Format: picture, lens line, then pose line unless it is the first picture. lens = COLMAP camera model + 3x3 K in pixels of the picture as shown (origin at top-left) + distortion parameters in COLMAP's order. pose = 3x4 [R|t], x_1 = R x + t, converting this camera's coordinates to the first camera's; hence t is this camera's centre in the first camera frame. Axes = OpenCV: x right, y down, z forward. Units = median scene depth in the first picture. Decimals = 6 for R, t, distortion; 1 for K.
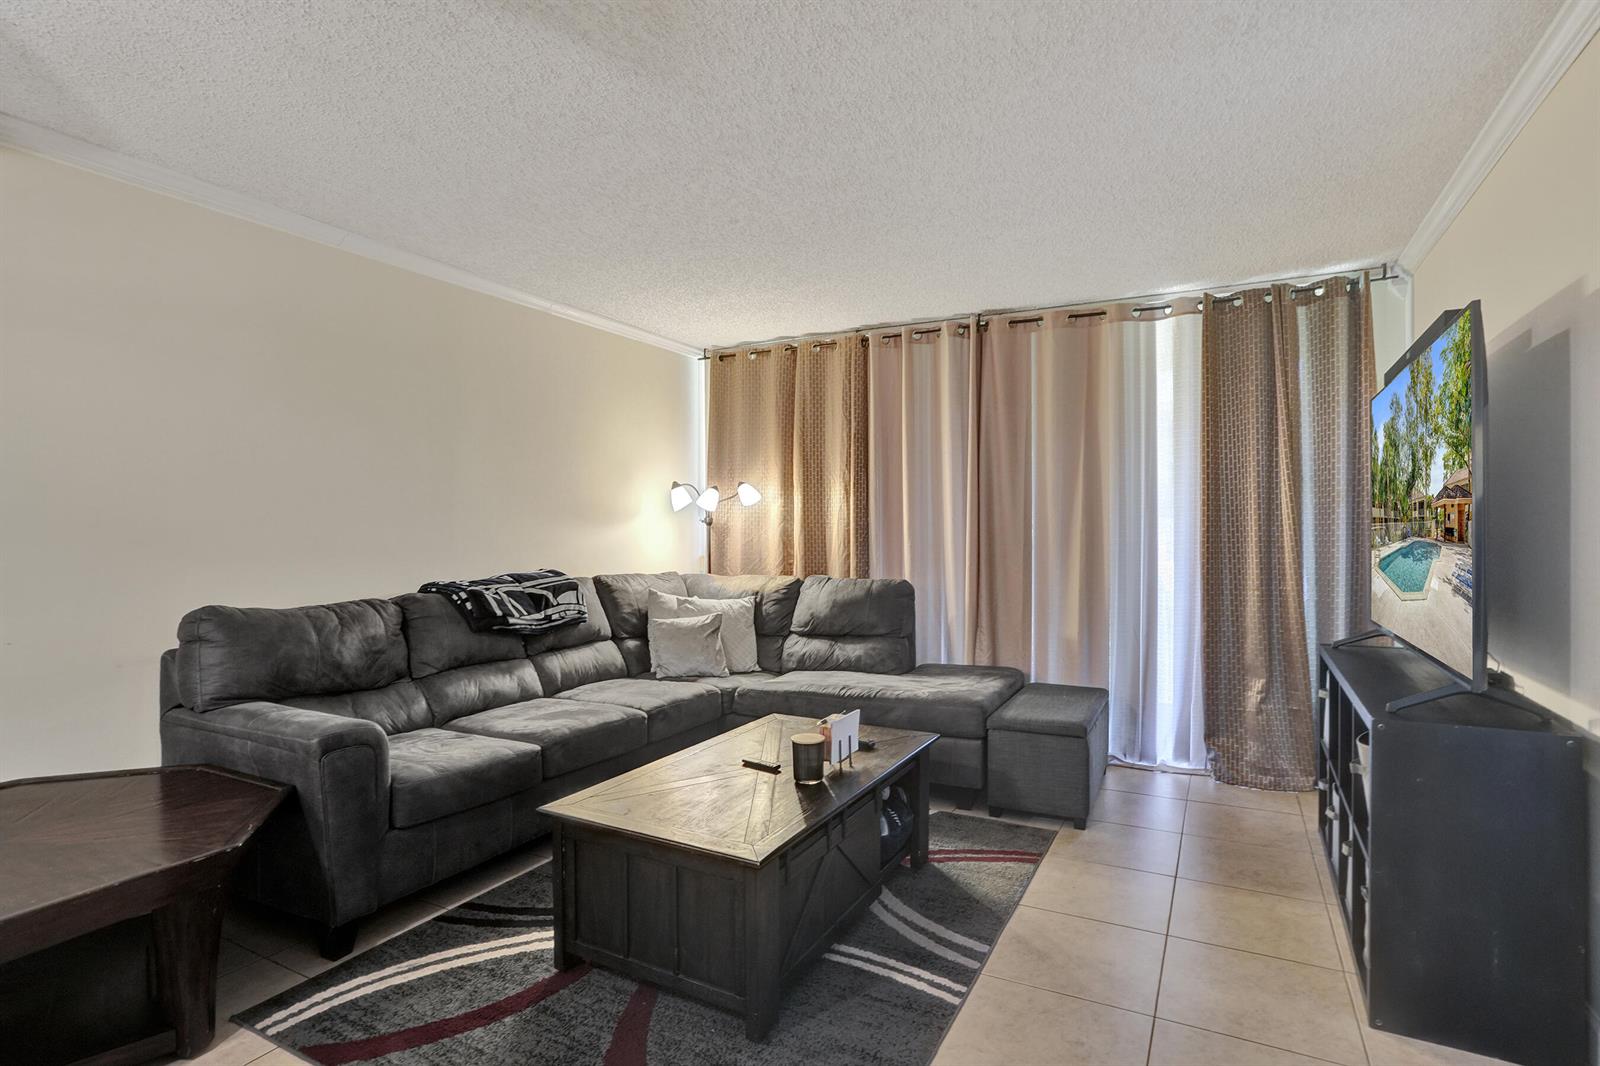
lens RADIAL K [[795.4, 0, 800.0], [0, 795.4, 533.0], [0, 0, 1]] dist [-0.012974, 0.010688]
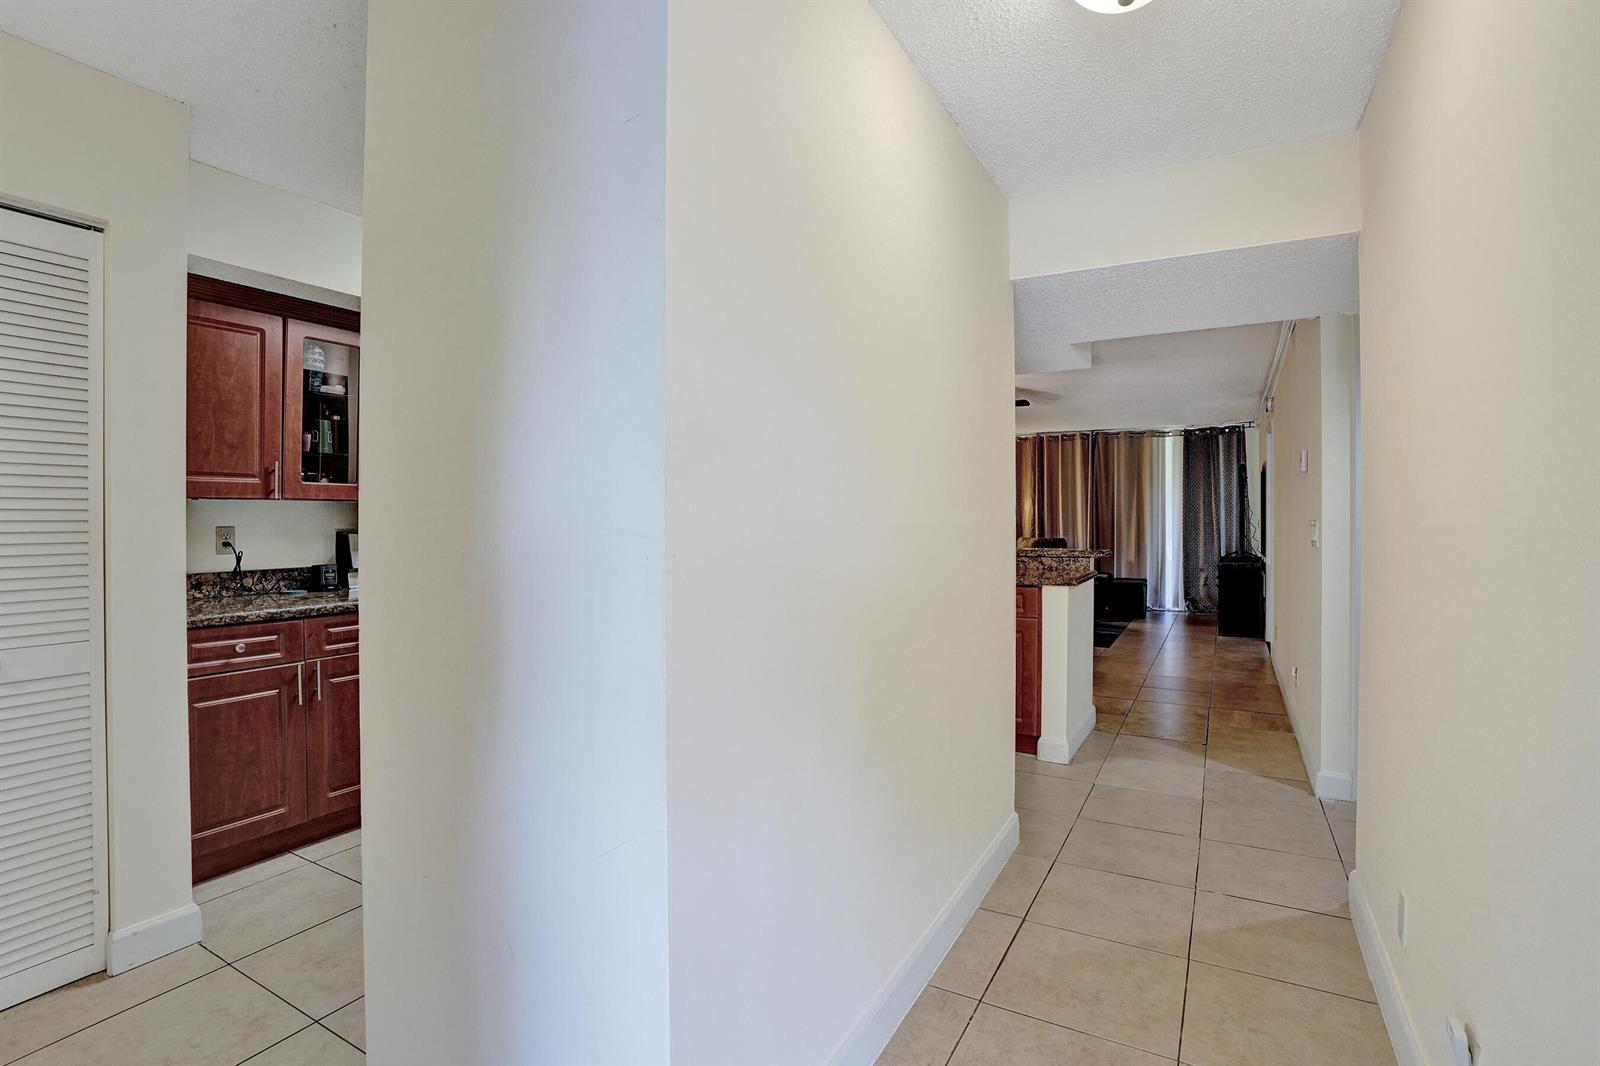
lens RADIAL K [[744.2, 0, 802.8], [0, 744.2, 517.0], [0, 0, 1]] dist [0.000119, -0.000110]
pose [[0.999772, -0.000680, -0.021329, -0.725895], [0.000680, 1.000000, 0.000004, -0.009100], [0.021329, -0.000018, 0.999773, -1.545570]]
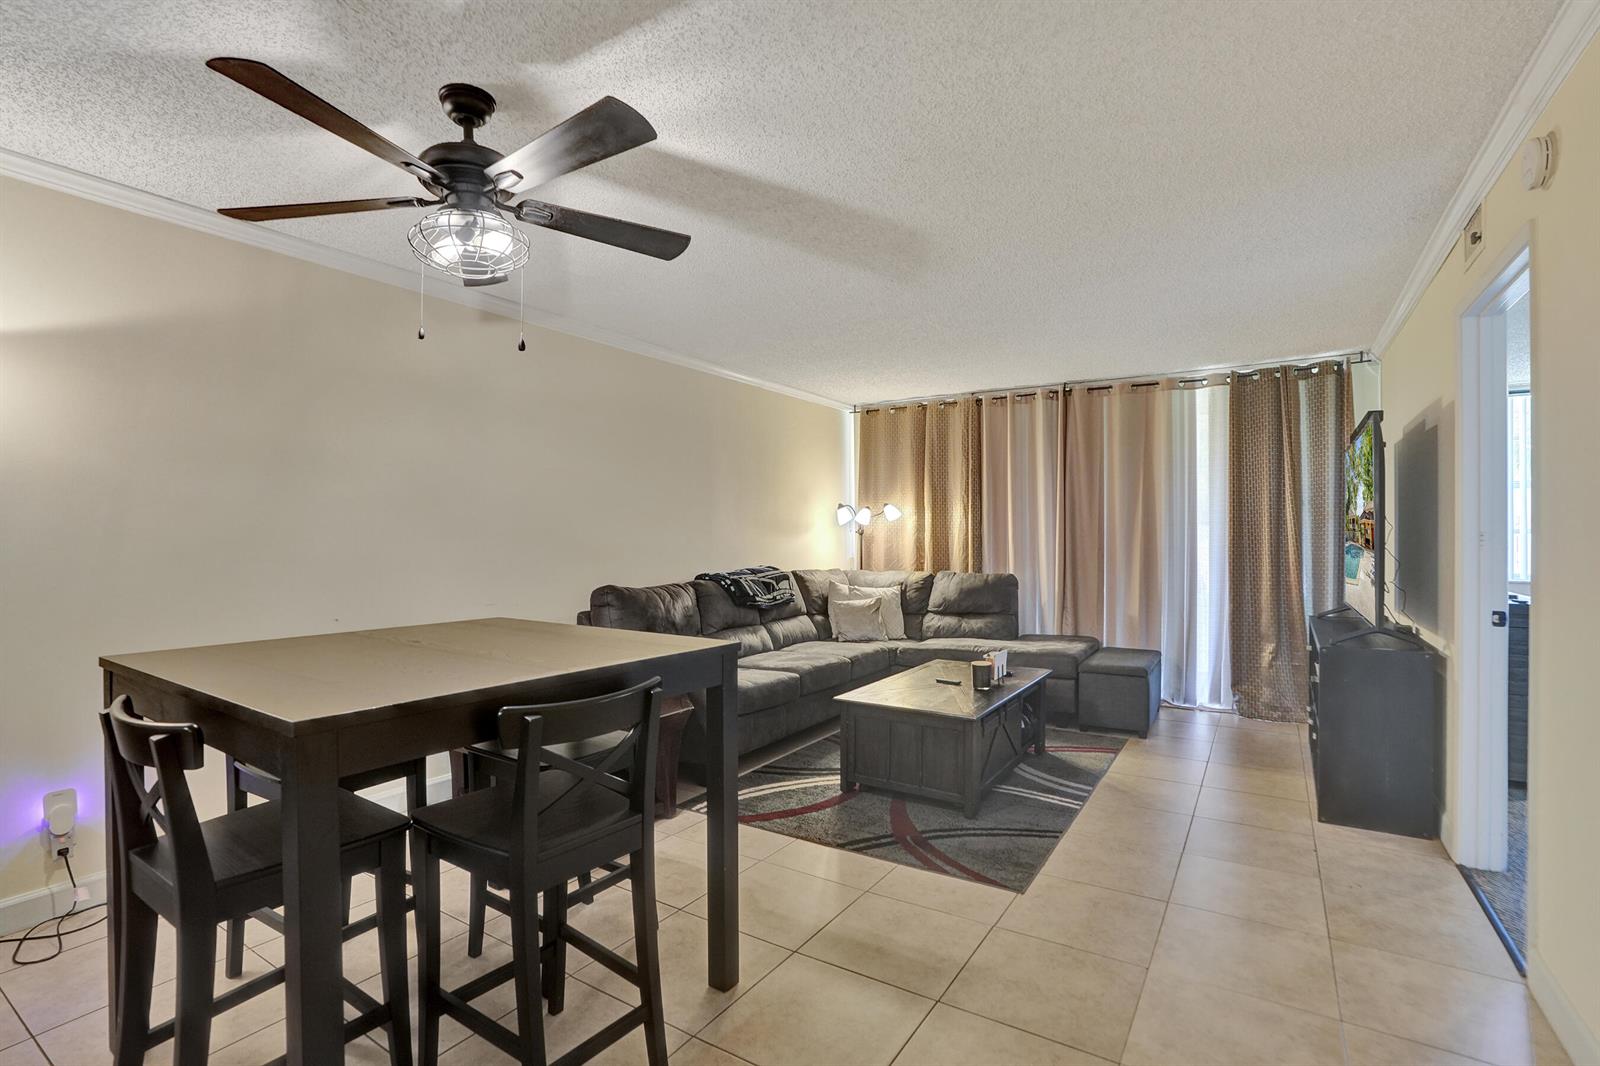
lens RADIAL K [[725.5, 0, 820.4], [0, 725.5, 539.8], [0, 0, 1]] dist [-0.000553, 0.000024]
pose [[0.998213, -0.000425, -0.059763, -0.146787], [0.000488, 0.999999, 0.001030, -0.003408], [0.059762, -0.001057, 0.998212, -0.341760]]
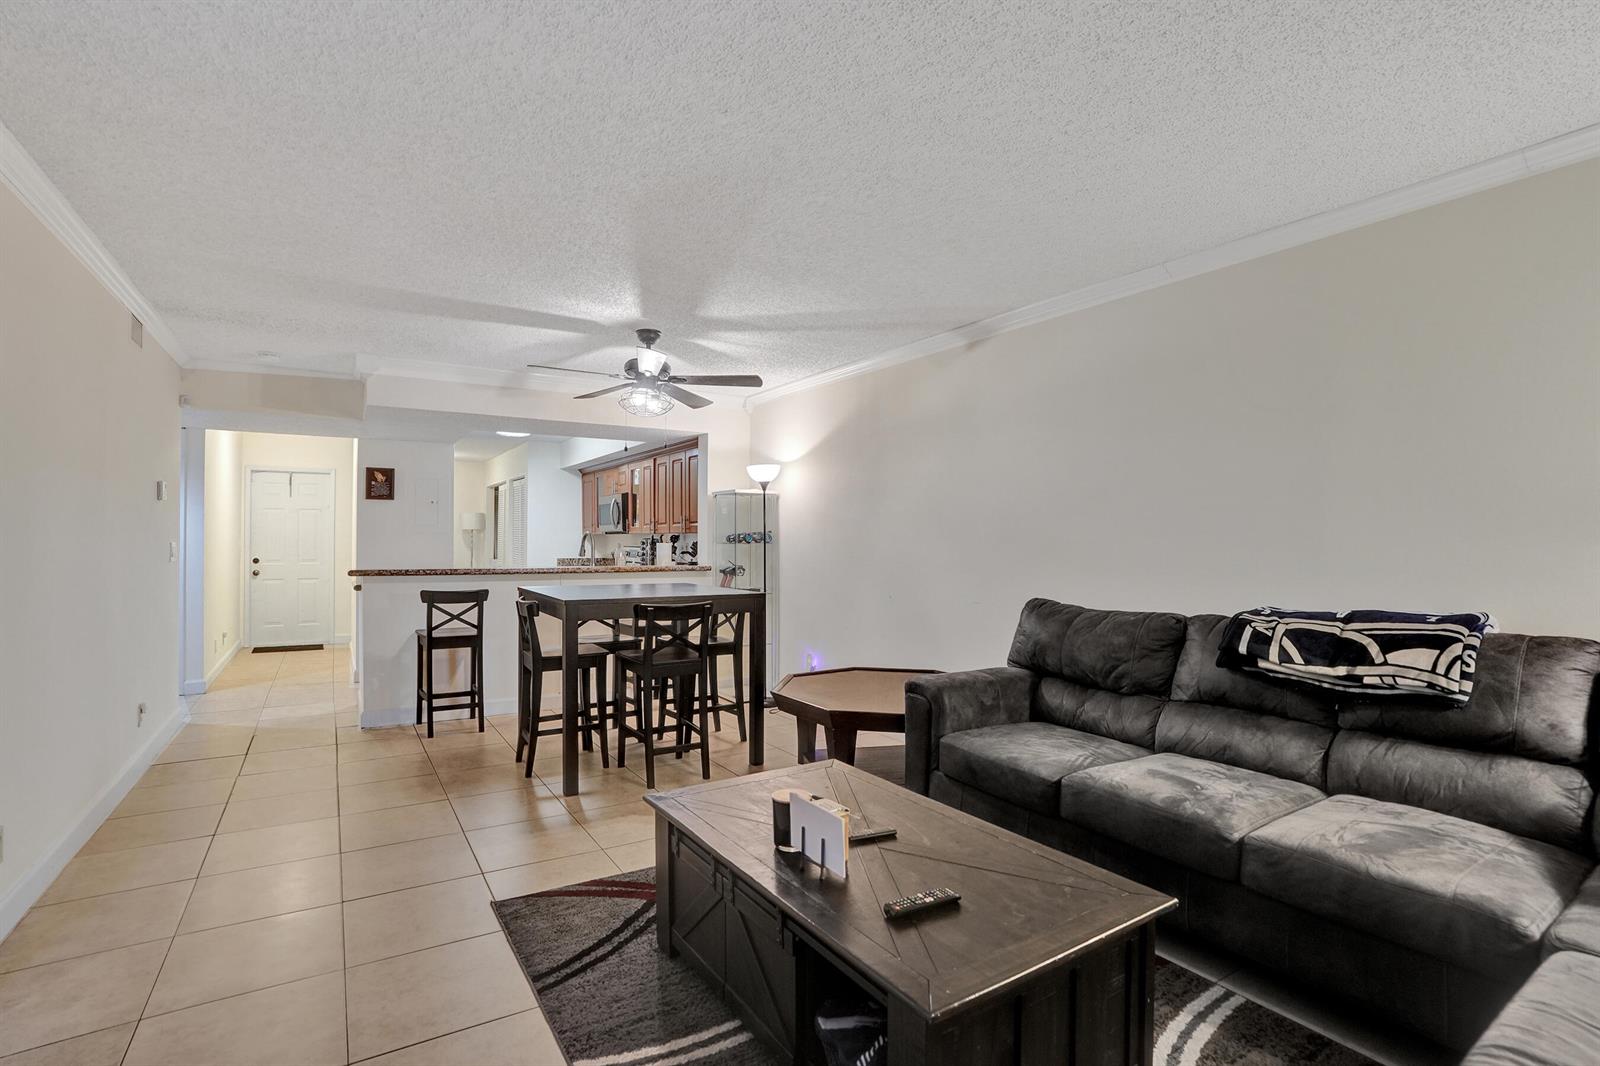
lens RADIAL K [[741.0, 0, 783.6], [0, 741.0, 525.3], [0, 0, 1]] dist [-0.067865, 0.028584]
pose [[-0.484746, -0.021158, -0.874399, 0.433325], [-0.006079, 0.999765, -0.020821, -0.006445], [0.874634, -0.004778, -0.484760, 0.852666]]
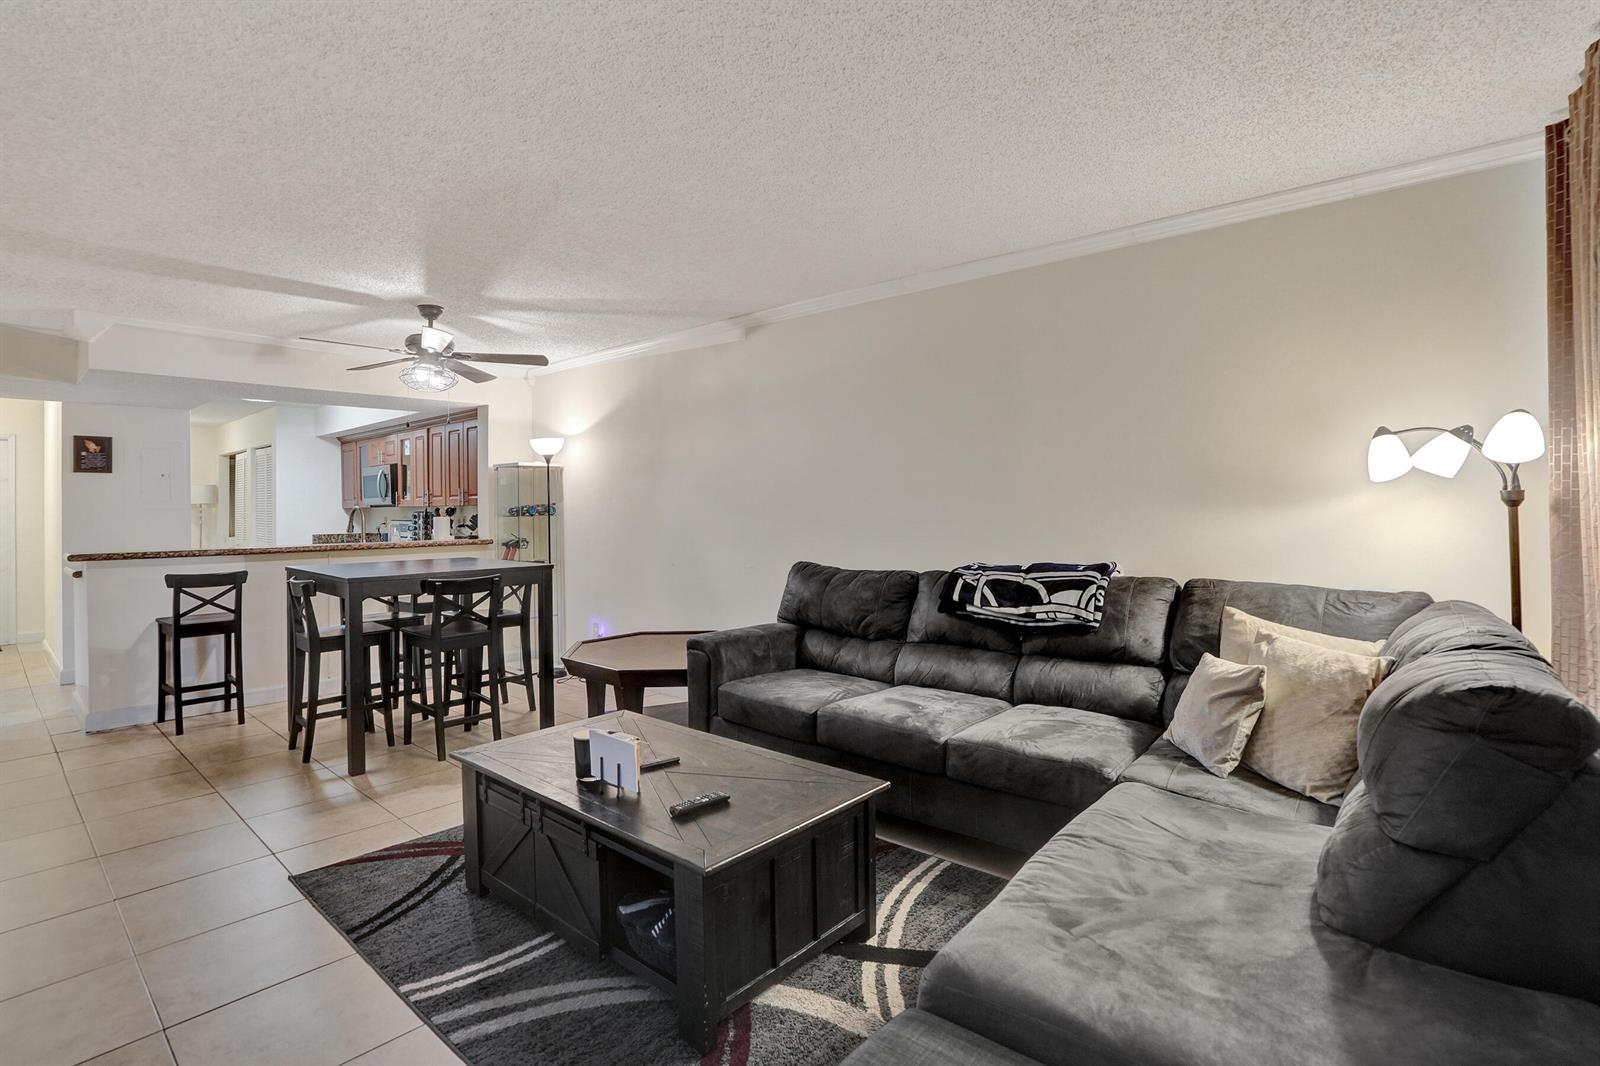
lens RADIAL K [[754.8, 0, 778.2], [0, 754.8, 504.3], [0, 0, 1]] dist [-0.073651, 0.029595]
pose [[-0.224673, -0.003013, -0.974429, 0.532326], [0.008360, 0.999952, -0.005019, -0.013317], [0.974398, -0.009274, -0.224638, 0.894185]]
